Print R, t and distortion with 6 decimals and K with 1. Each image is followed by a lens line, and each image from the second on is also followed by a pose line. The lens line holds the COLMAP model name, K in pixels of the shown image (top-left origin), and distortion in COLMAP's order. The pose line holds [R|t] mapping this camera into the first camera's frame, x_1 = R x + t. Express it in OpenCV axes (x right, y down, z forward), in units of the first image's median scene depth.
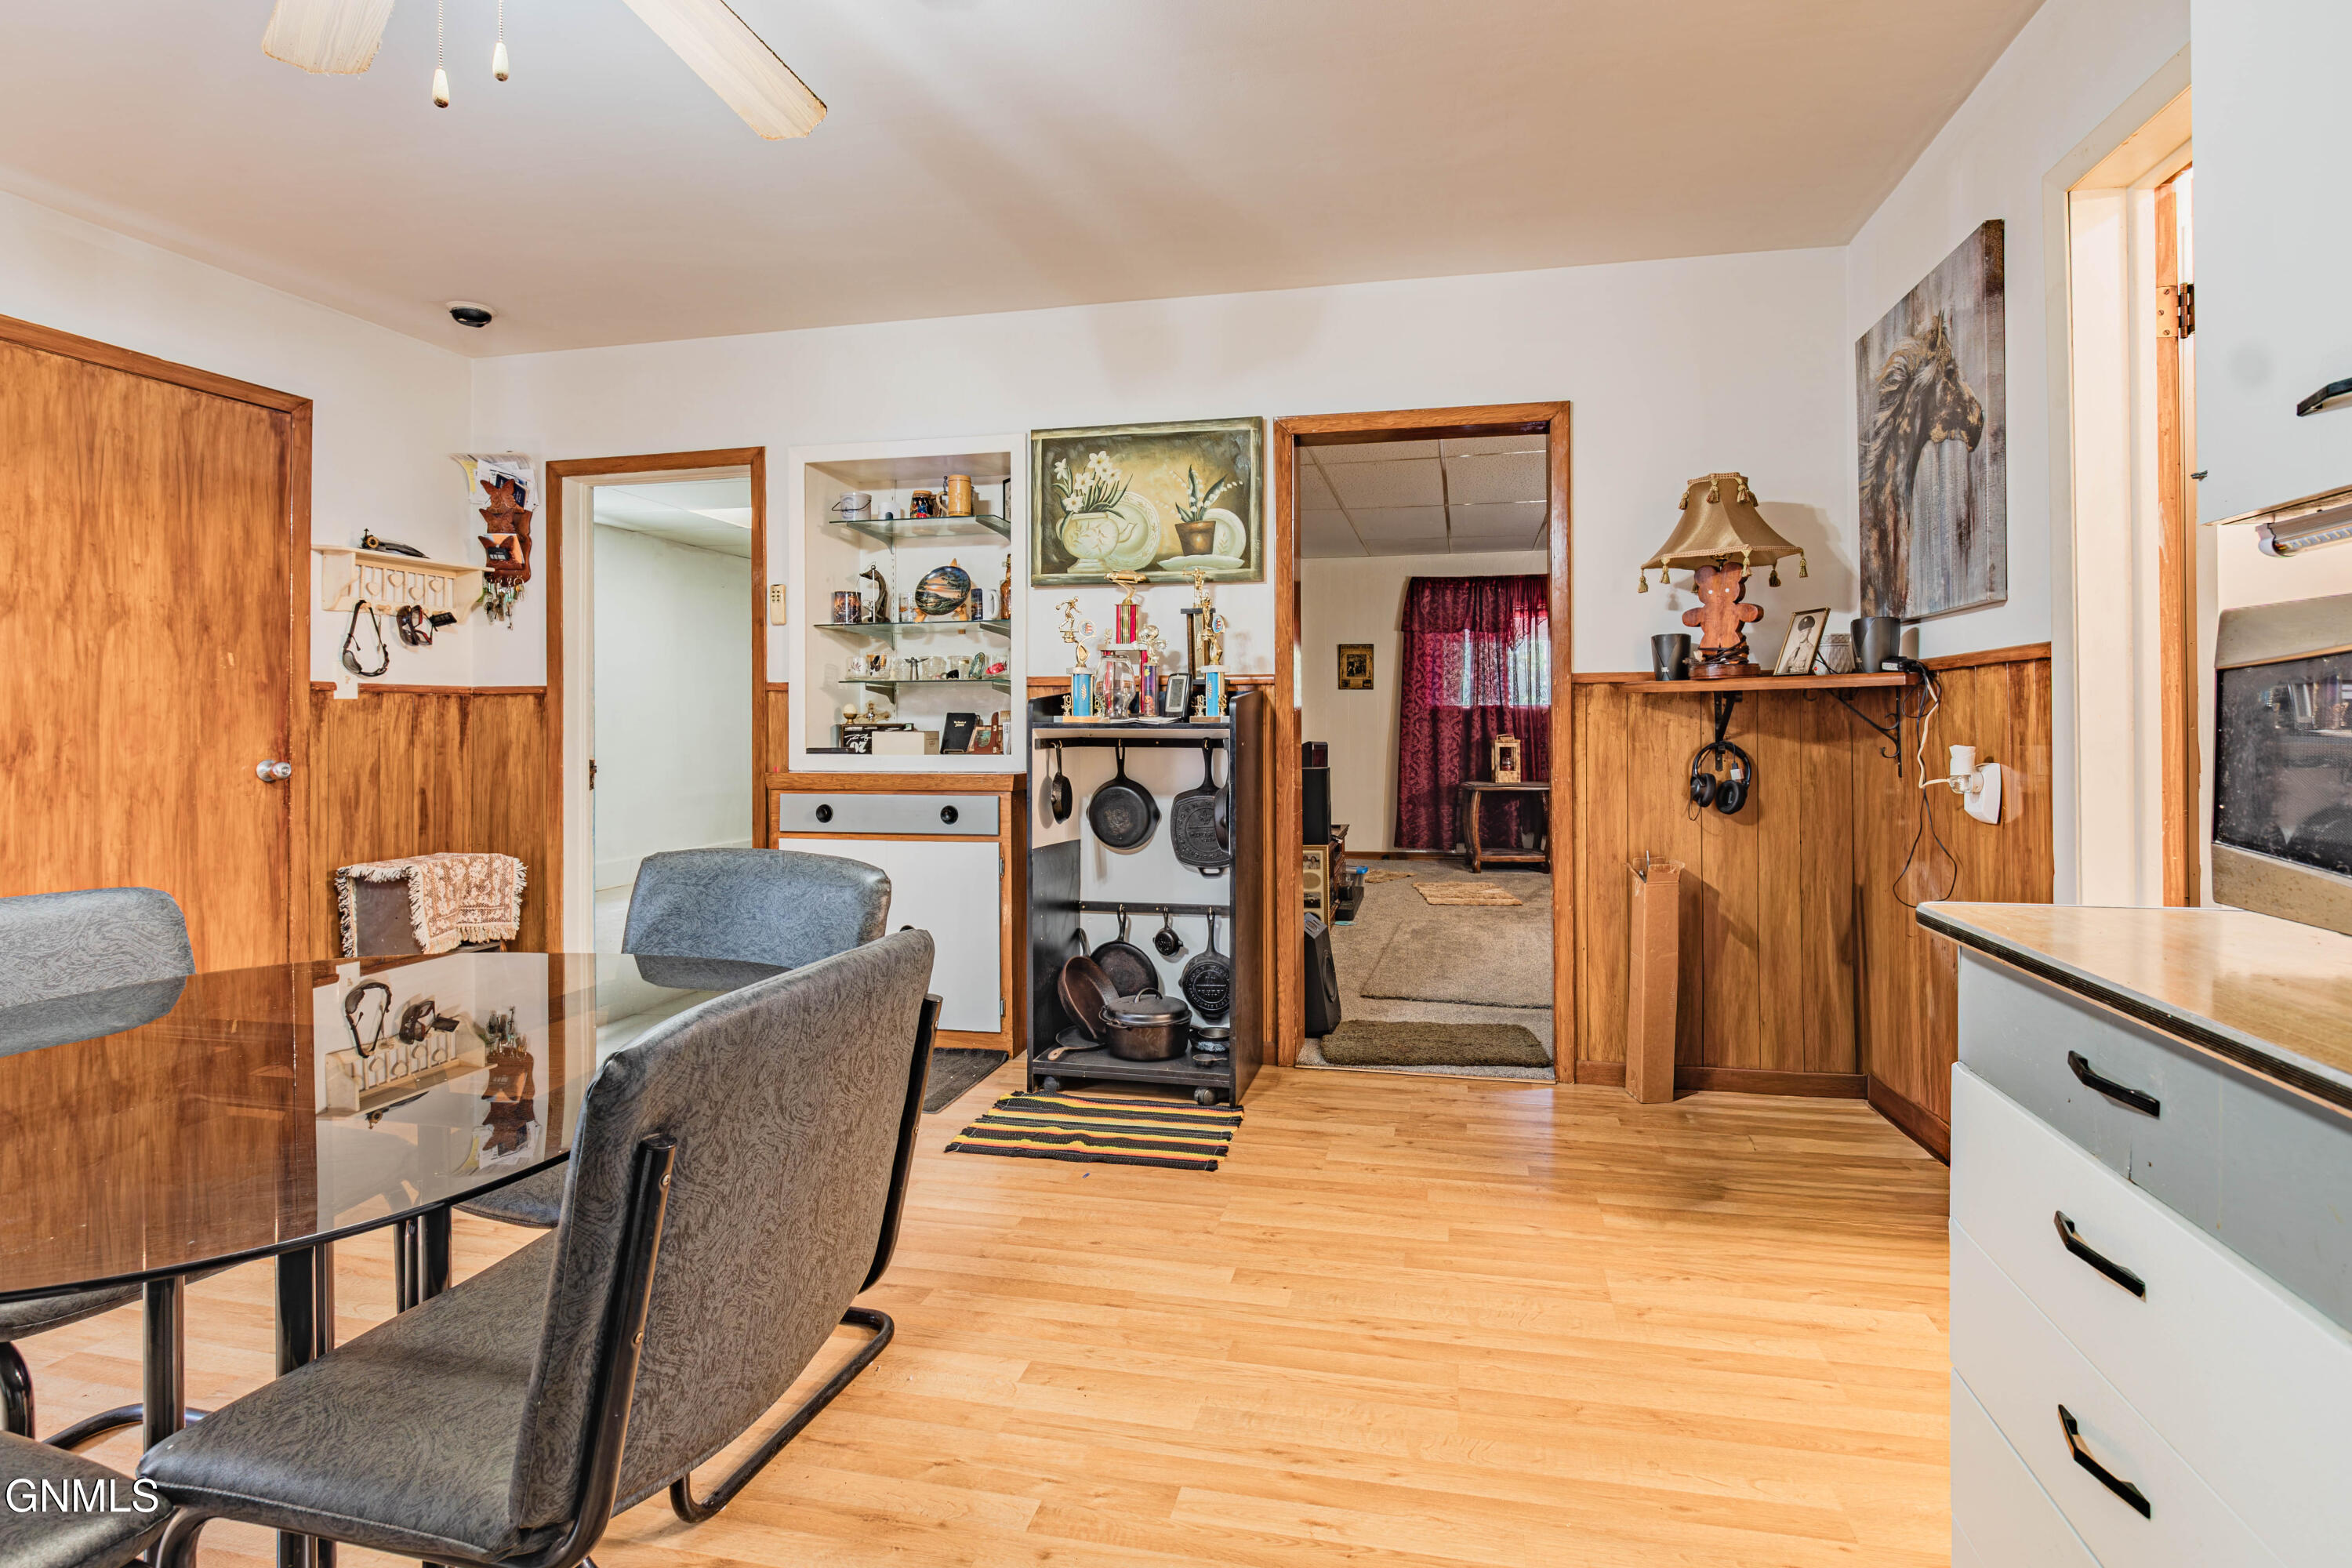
lens RADIAL K [[1148.2, 0, 1212.3], [0, 1148.2, 717.4], [0, 0, 1]] dist [0.001249, -0.000323]
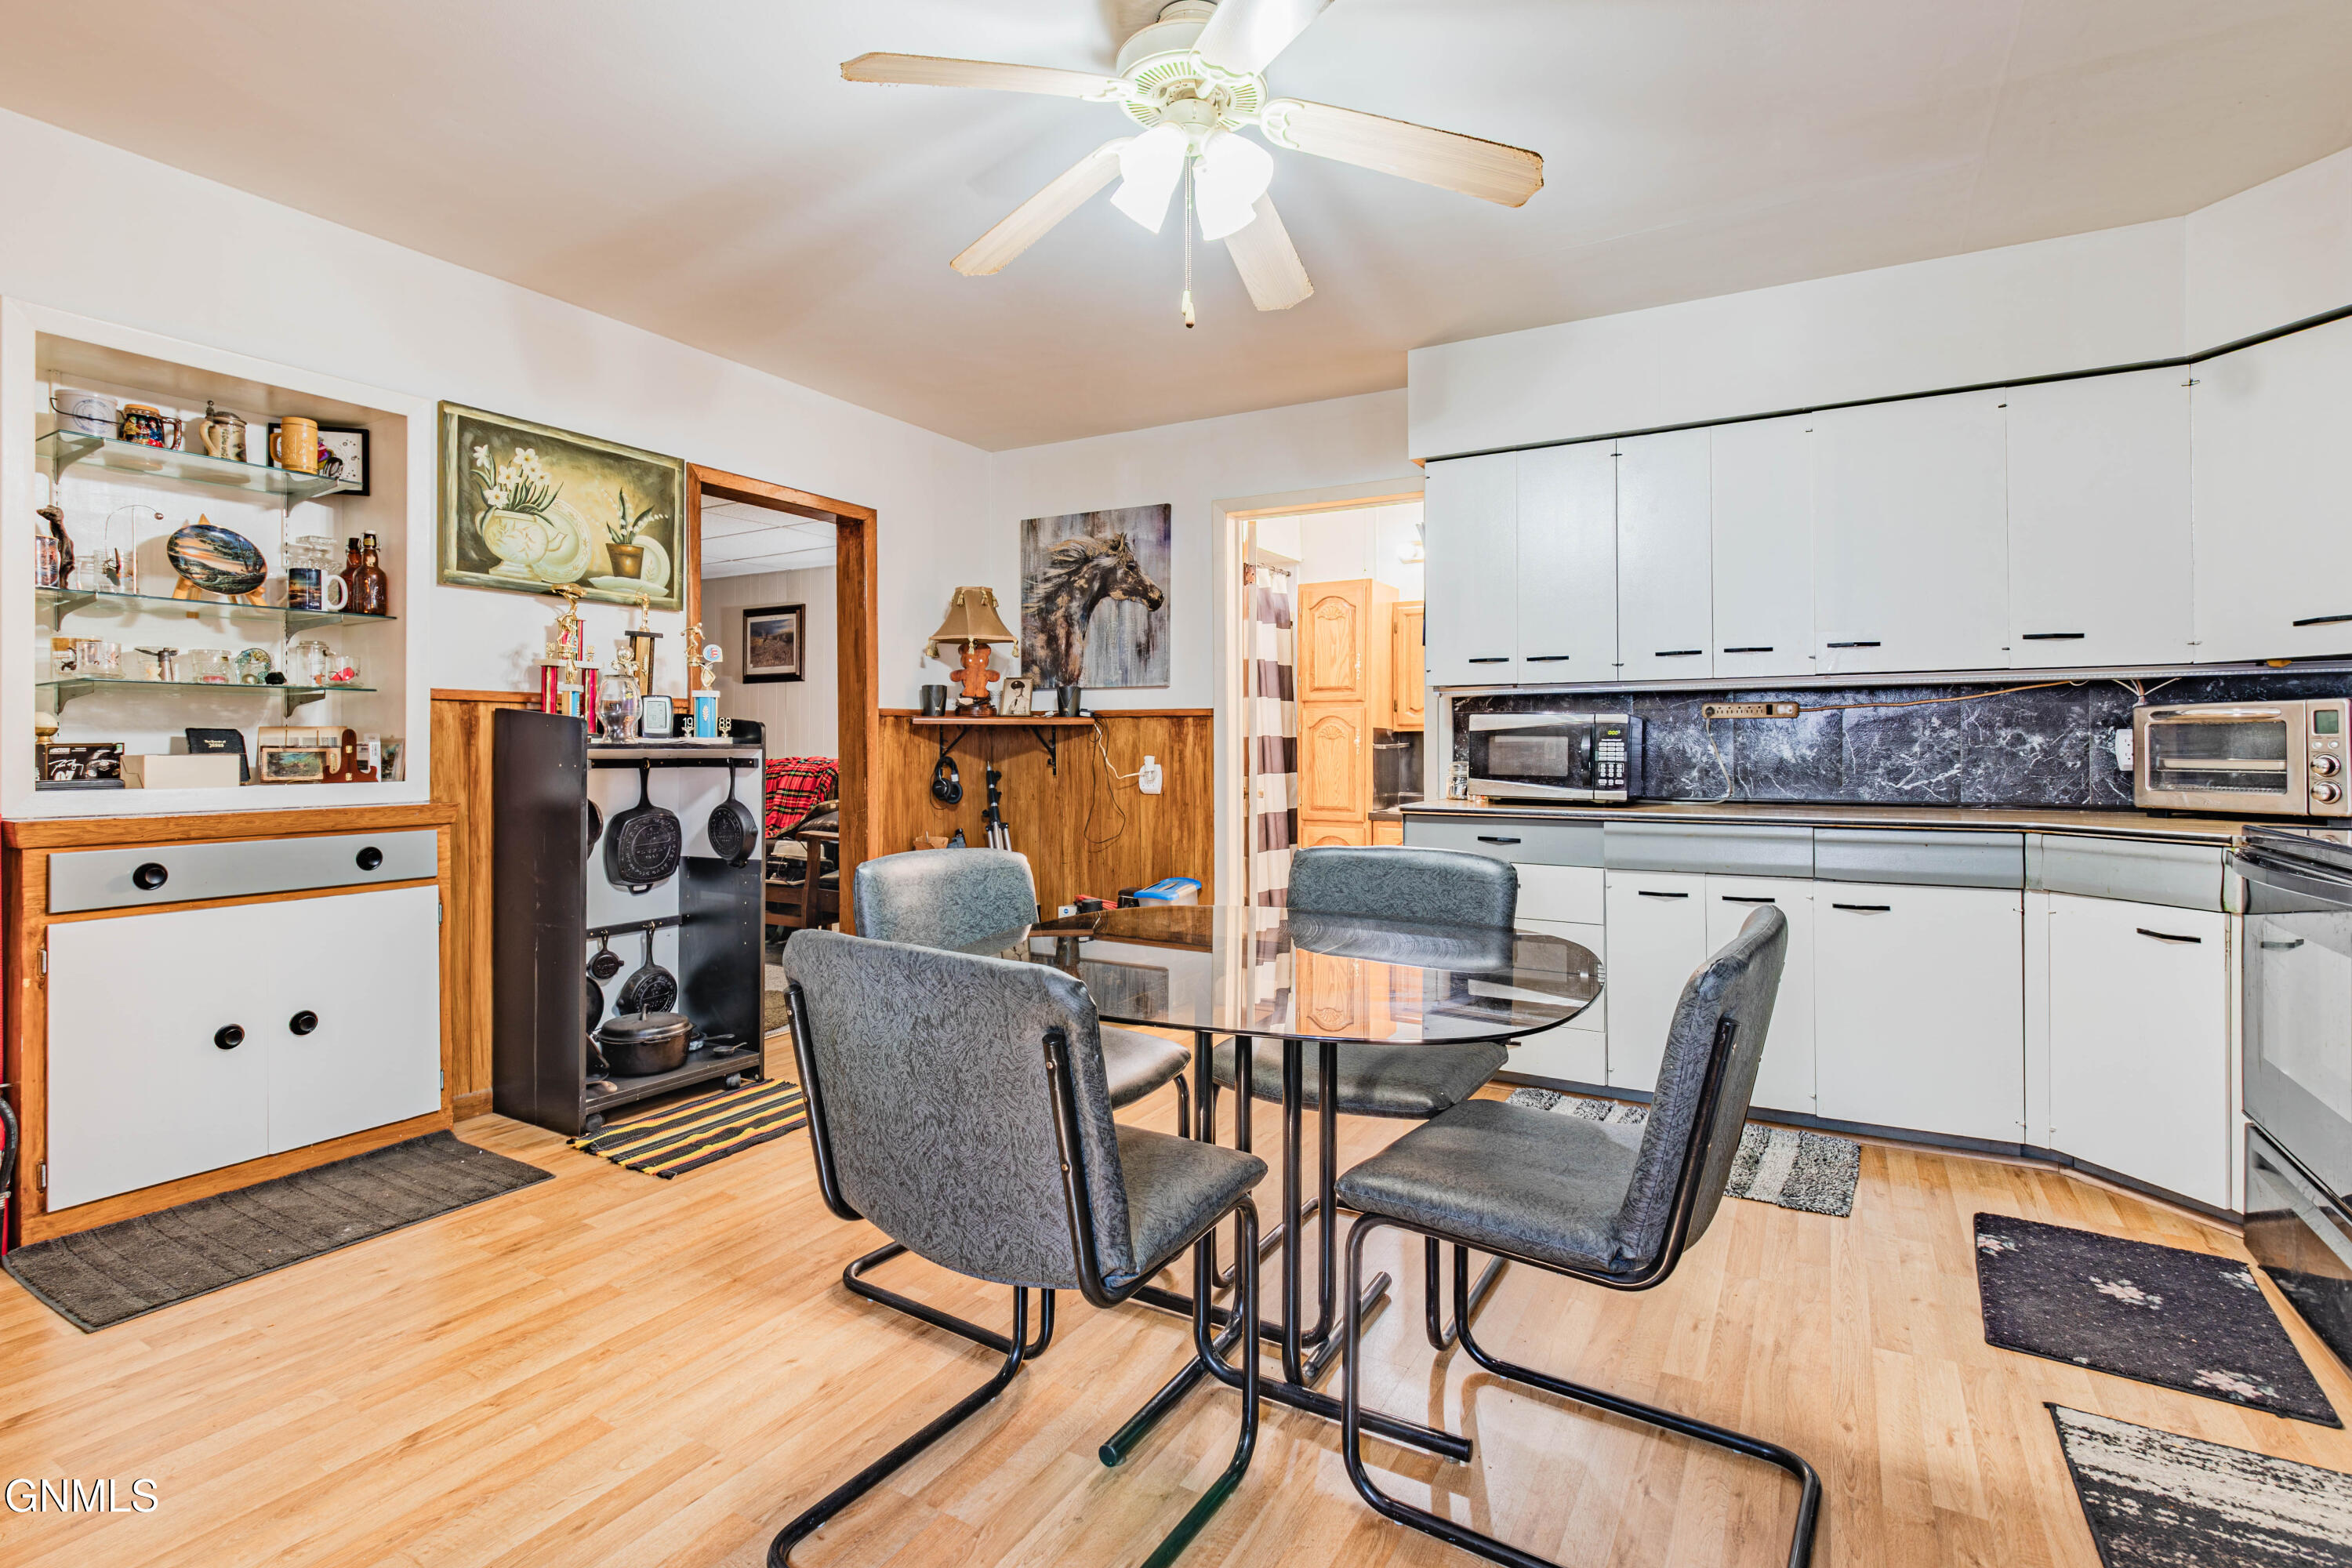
lens RADIAL K [[1148.2, 0, 1212.3], [0, 1148.2, 717.4], [0, 0, 1]] dist [0.001249, -0.000323]
pose [[0.282829, 0.024497, 0.958857, -0.837961], [-0.007529, 0.999700, -0.023320, 0.001502], [-0.959141, -0.000624, 0.282929, 0.217599]]
